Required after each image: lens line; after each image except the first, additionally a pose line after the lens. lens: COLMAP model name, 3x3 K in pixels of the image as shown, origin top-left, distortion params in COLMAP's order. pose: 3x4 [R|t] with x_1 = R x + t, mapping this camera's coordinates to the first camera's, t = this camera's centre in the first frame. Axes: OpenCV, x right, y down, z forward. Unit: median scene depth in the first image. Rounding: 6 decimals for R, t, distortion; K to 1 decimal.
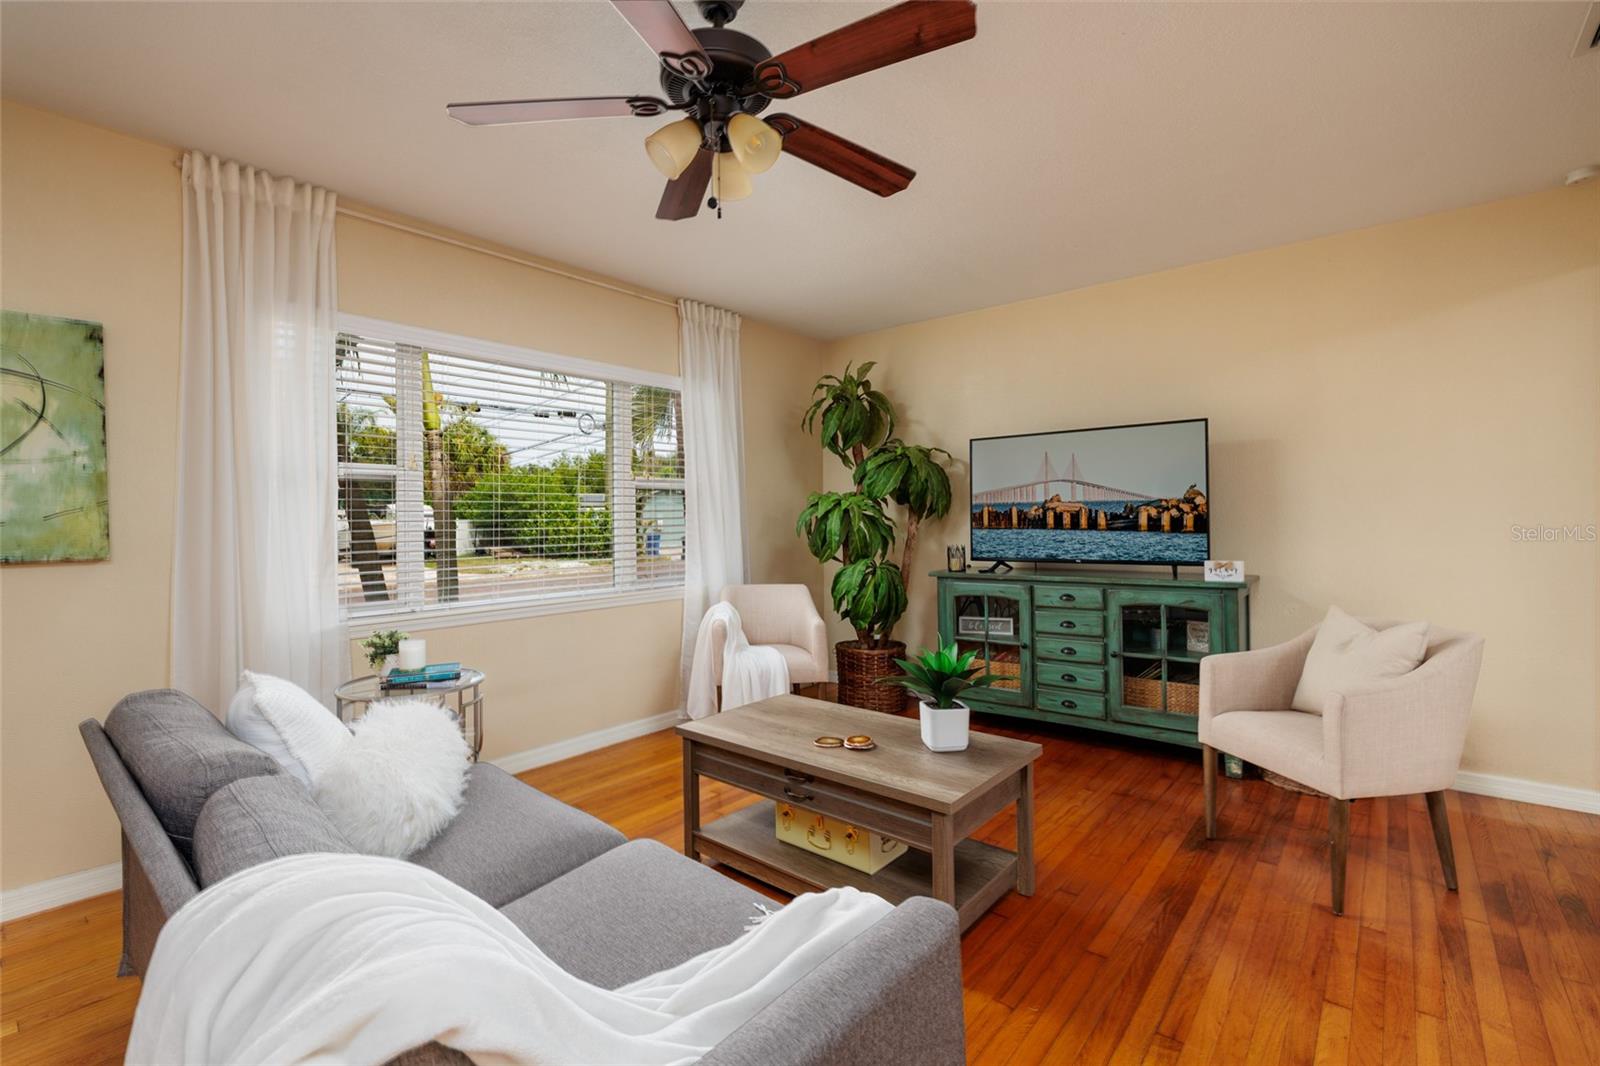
lens RADIAL K [[728.1, 0, 807.2], [0, 728.1, 528.1], [0, 0, 1]] dist [-0.003949, 0.001422]
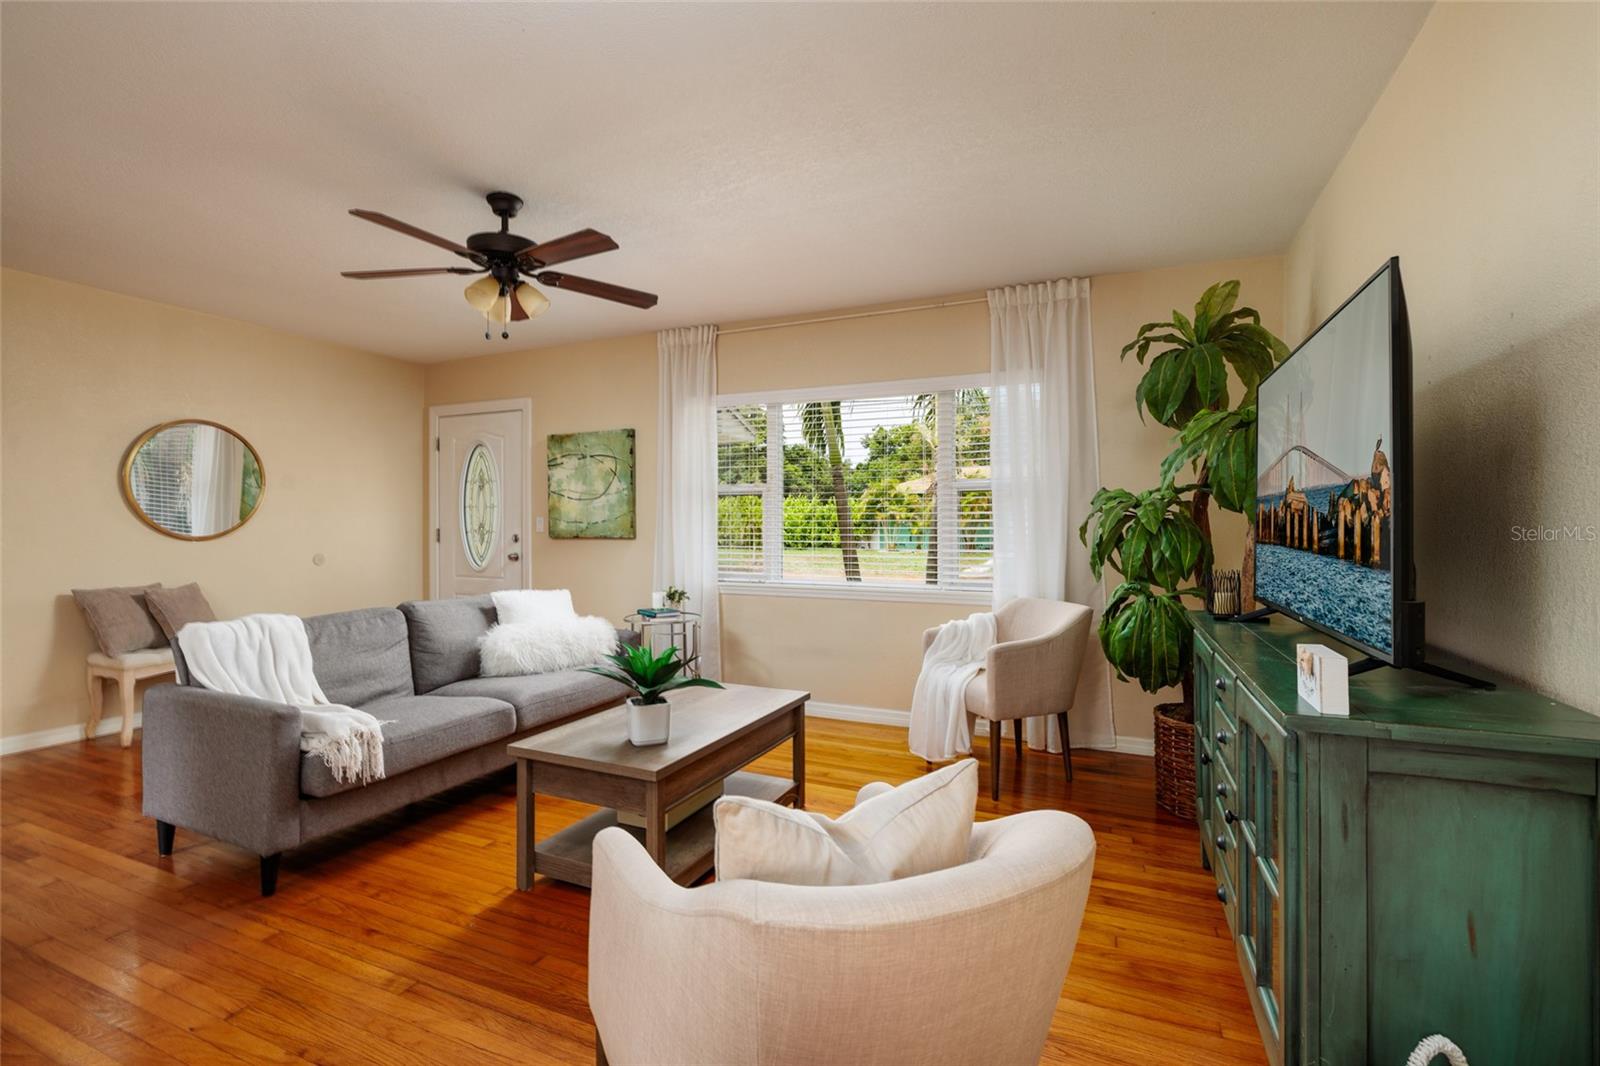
lens RADIAL K [[728.1, 0, 805.1], [0, 728.1, 518.6], [0, 0, 1]] dist [-0.003949, 0.001422]
pose [[0.254759, 0.005203, -0.966991, 0.800447], [-0.012684, 0.999917, 0.002038, -0.015490], [0.966921, 0.011746, 0.254804, 0.605610]]
